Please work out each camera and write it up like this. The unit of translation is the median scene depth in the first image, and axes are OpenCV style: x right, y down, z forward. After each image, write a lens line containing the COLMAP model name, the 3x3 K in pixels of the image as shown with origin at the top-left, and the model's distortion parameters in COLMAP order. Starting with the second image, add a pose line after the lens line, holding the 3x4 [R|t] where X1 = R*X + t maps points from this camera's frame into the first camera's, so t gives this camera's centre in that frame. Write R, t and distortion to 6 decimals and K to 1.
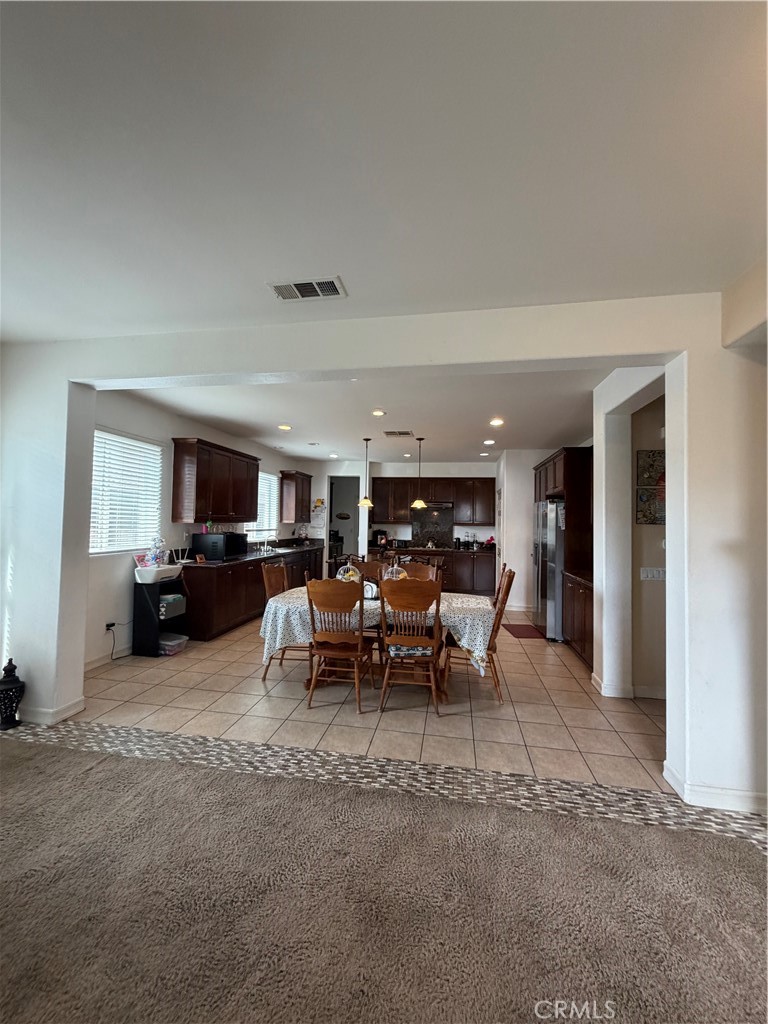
lens RADIAL K [[409.2, 0, 381.9], [0, 409.2, 508.9], [0, 0, 1]] dist [-0.000802, 0.000065]
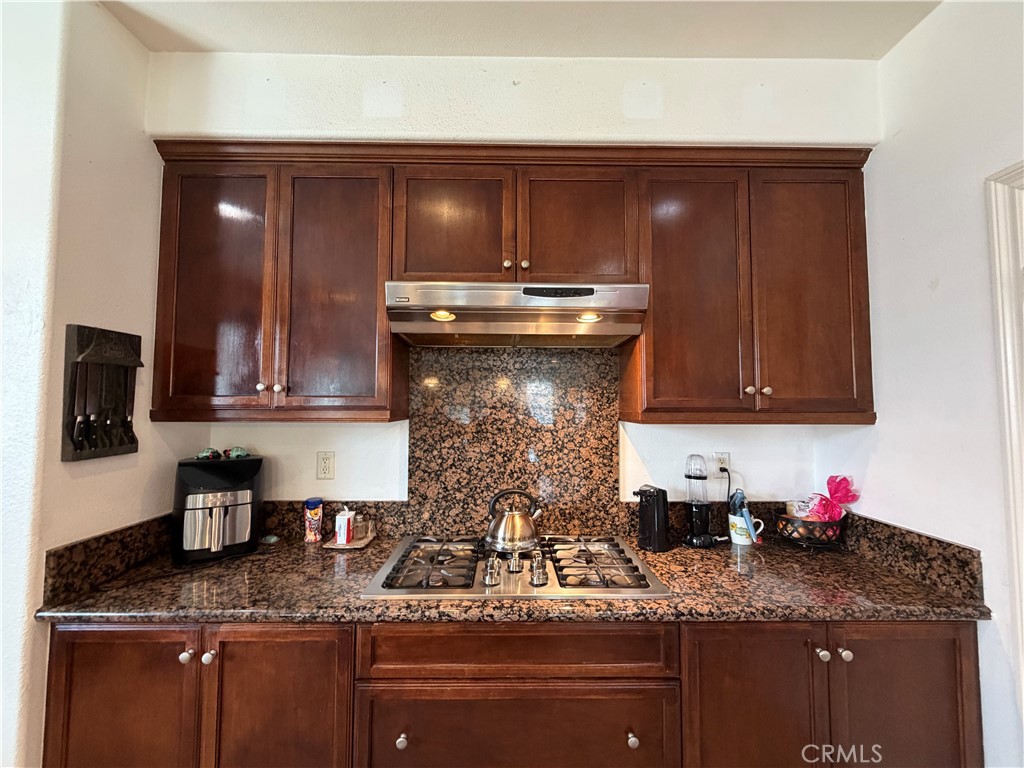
lens RADIAL K [[409.2, 0, 508.5], [0, 409.2, 385.2], [0, 0, 1]] dist [-0.000802, 0.000065]
pose [[0.980749, -0.002330, 0.195258, 0.083820], [0.008120, 0.999551, -0.028859, 0.028925], [-0.195103, 0.029889, 0.980327, 0.822125]]
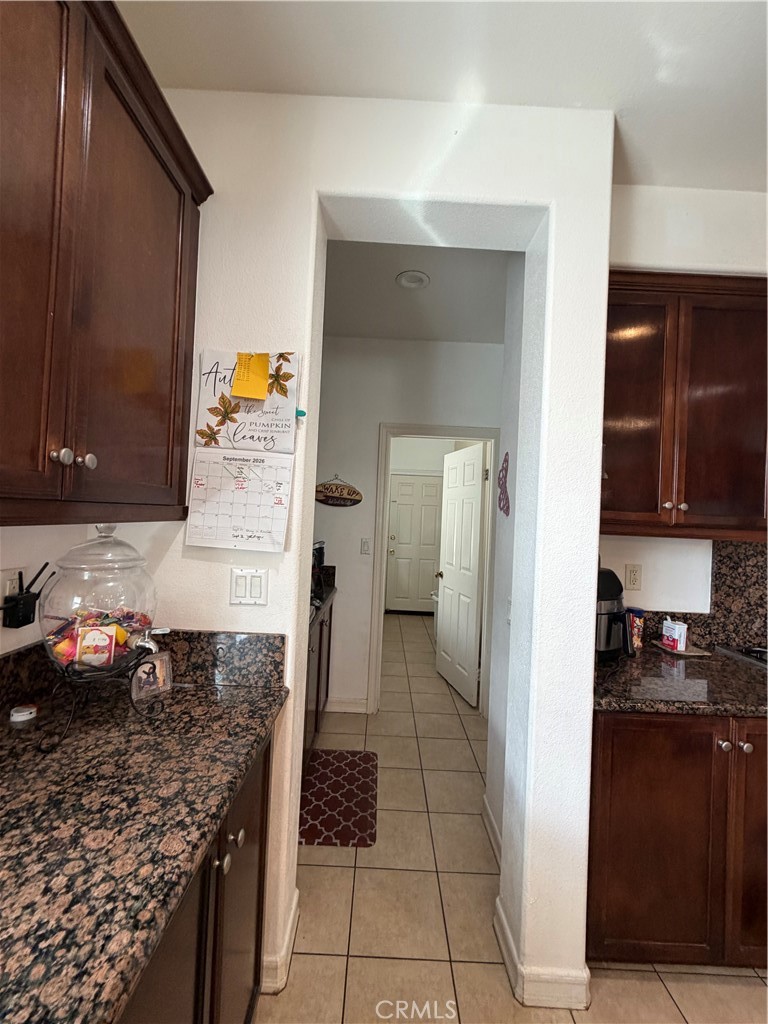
lens RADIAL K [[409.2, 0, 381.9], [0, 409.2, 508.9], [0, 0, 1]] dist [-0.000802, 0.000065]
pose [[0.984719, 0.027900, 0.171900, -0.132296], [-0.031692, 0.999310, 0.019354, 0.025766], [-0.171242, -0.024507, 0.984924, 0.848746]]
